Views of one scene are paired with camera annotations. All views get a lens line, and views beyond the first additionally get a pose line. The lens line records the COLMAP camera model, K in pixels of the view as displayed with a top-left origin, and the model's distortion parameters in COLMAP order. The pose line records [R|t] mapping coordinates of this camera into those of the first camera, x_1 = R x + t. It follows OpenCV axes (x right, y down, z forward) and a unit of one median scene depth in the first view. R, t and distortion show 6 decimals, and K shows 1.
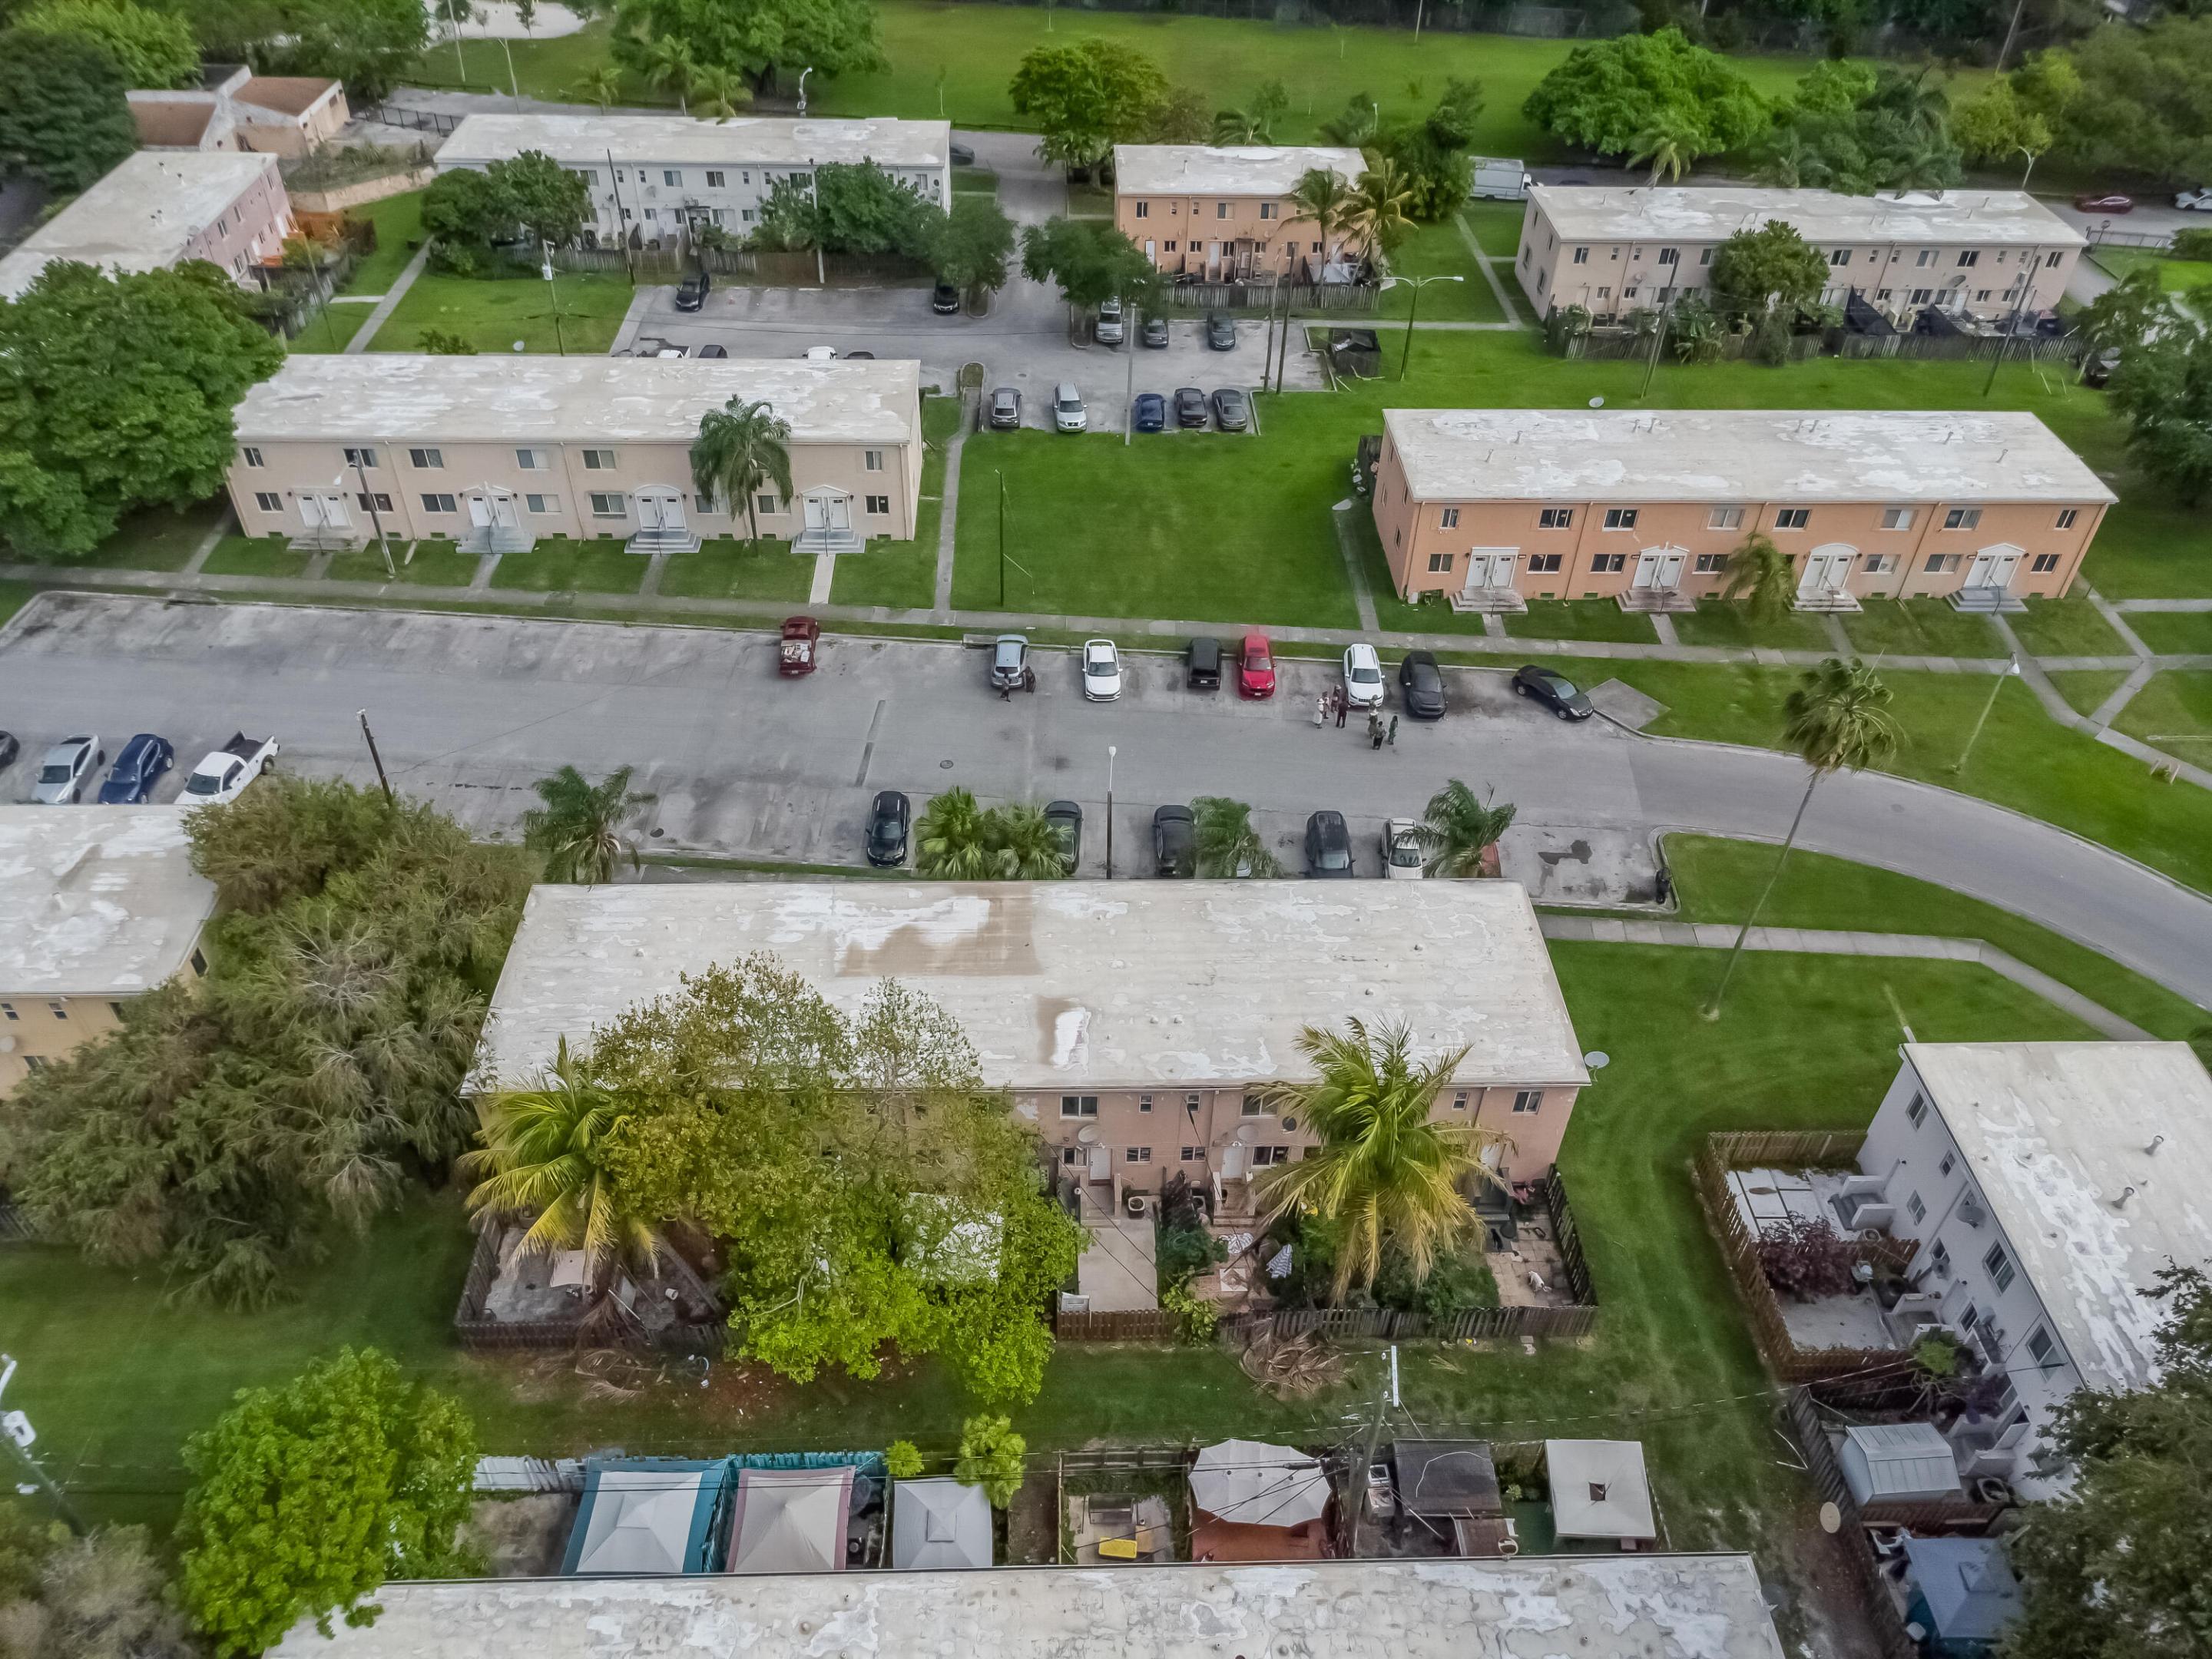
lens RADIAL K [[1601.2, 0, 1114.5], [0, 1601.2, 812.6], [0, 0, 1]] dist [0.020414, -0.017618]
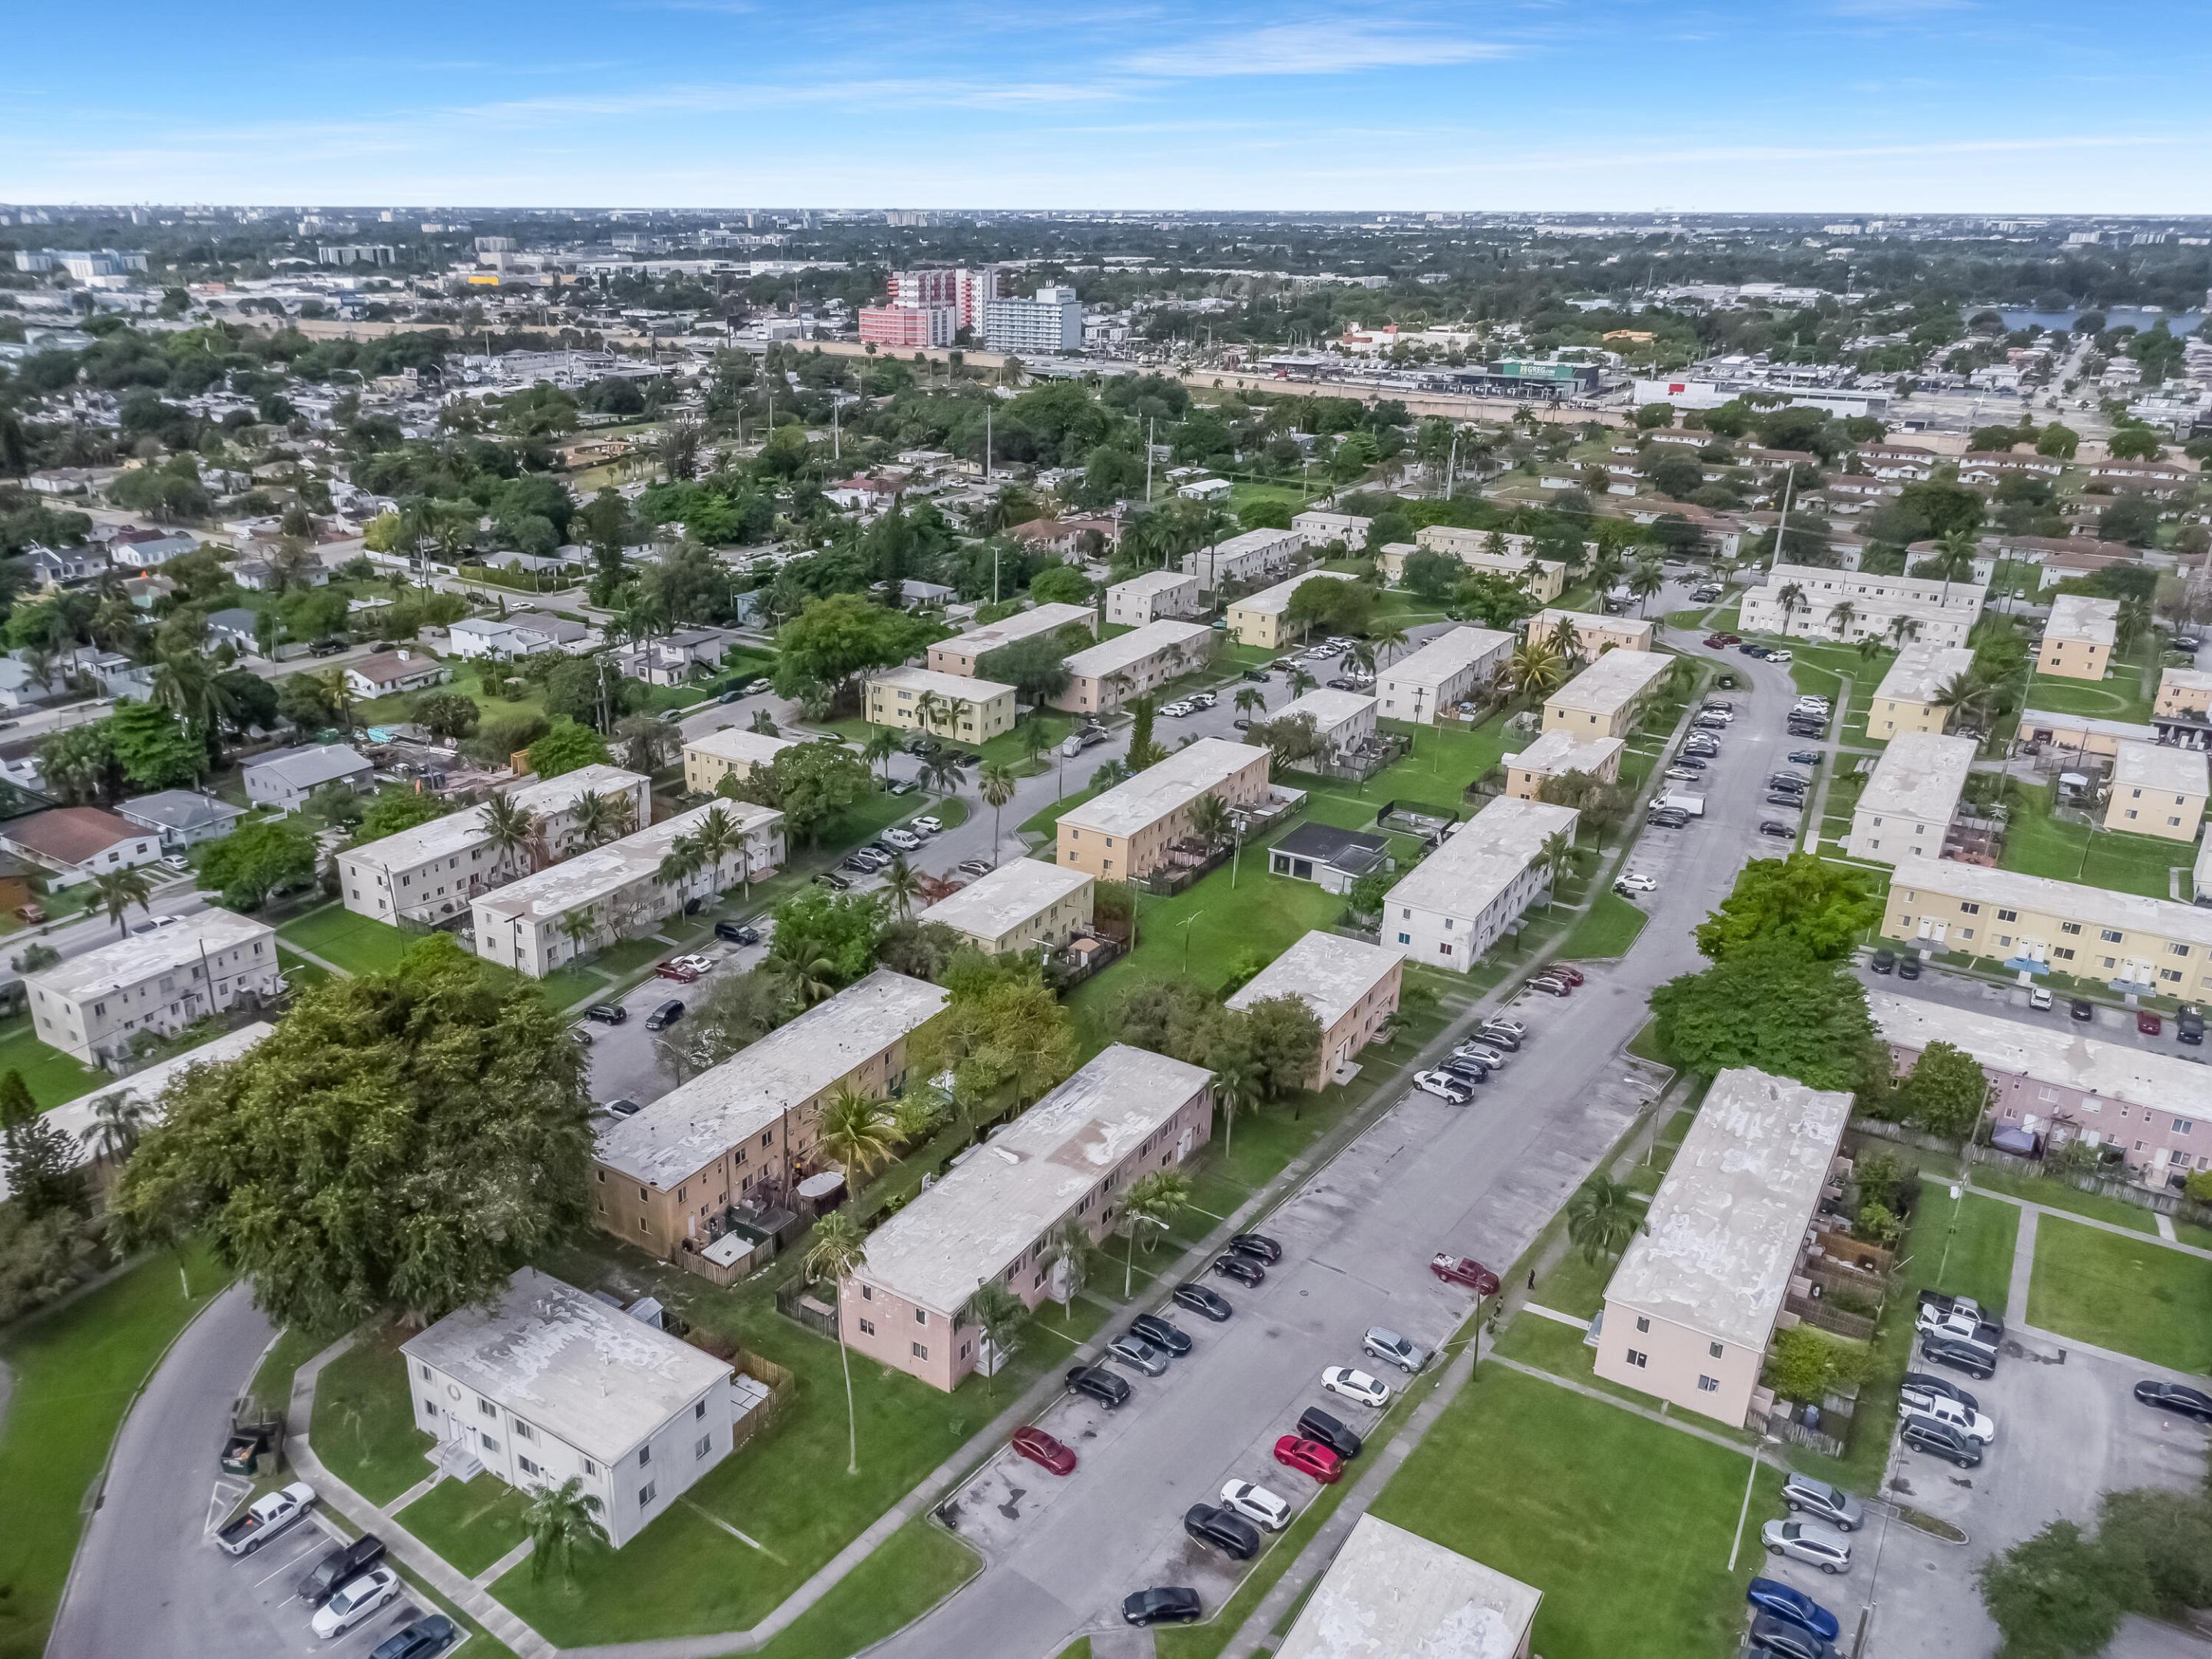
lens RADIAL K [[1619.2, 0, 1066.9], [0, 1619.2, 812.8], [0, 0, 1]] dist [0.013091, -0.005286]
pose [[-0.562704, 0.266883, -0.782392, 0.951784], [-0.553321, 0.581568, 0.596334, -0.936011], [0.614166, 0.768474, -0.179579, 0.673434]]
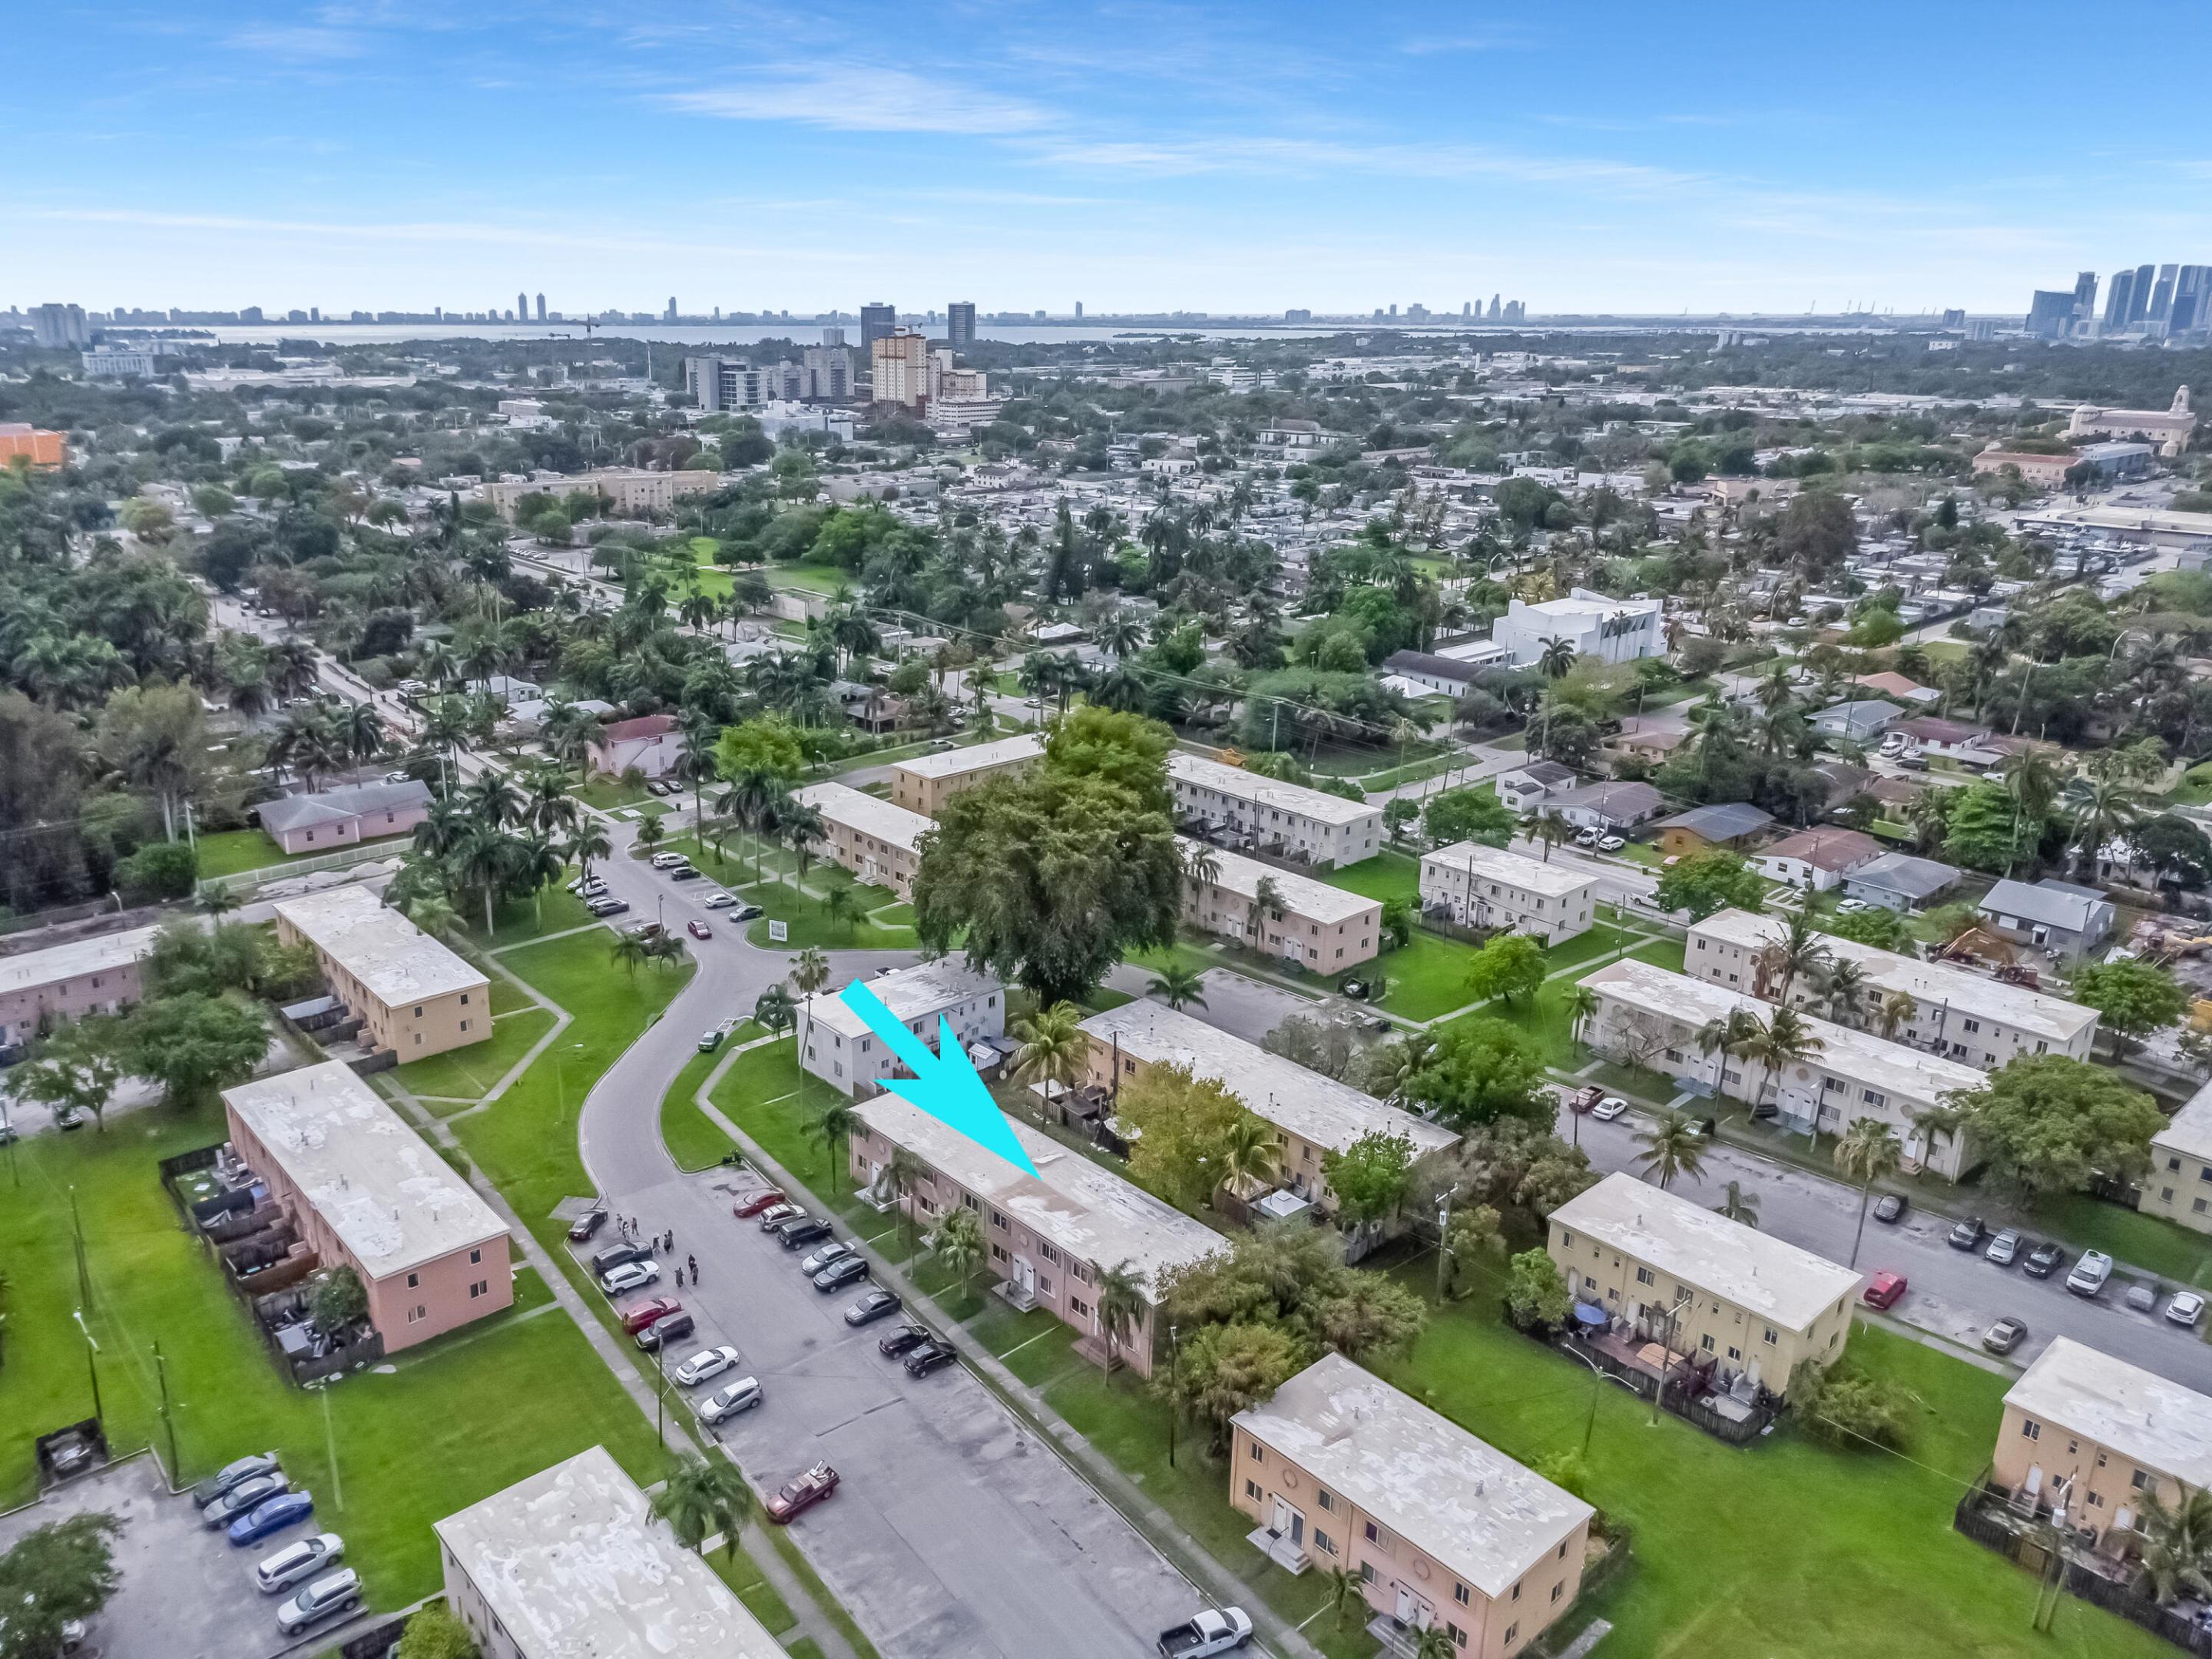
lens RADIAL K [[1619.2, 0, 1066.9], [0, 1619.2, 812.8], [0, 0, 1]] dist [0.013091, -0.005286]
pose [[-0.634330, -0.253562, 0.730296, -1.020345], [0.492957, 0.595026, 0.634774, -1.022231], [-0.595499, 0.762661, -0.252447, 0.738333]]
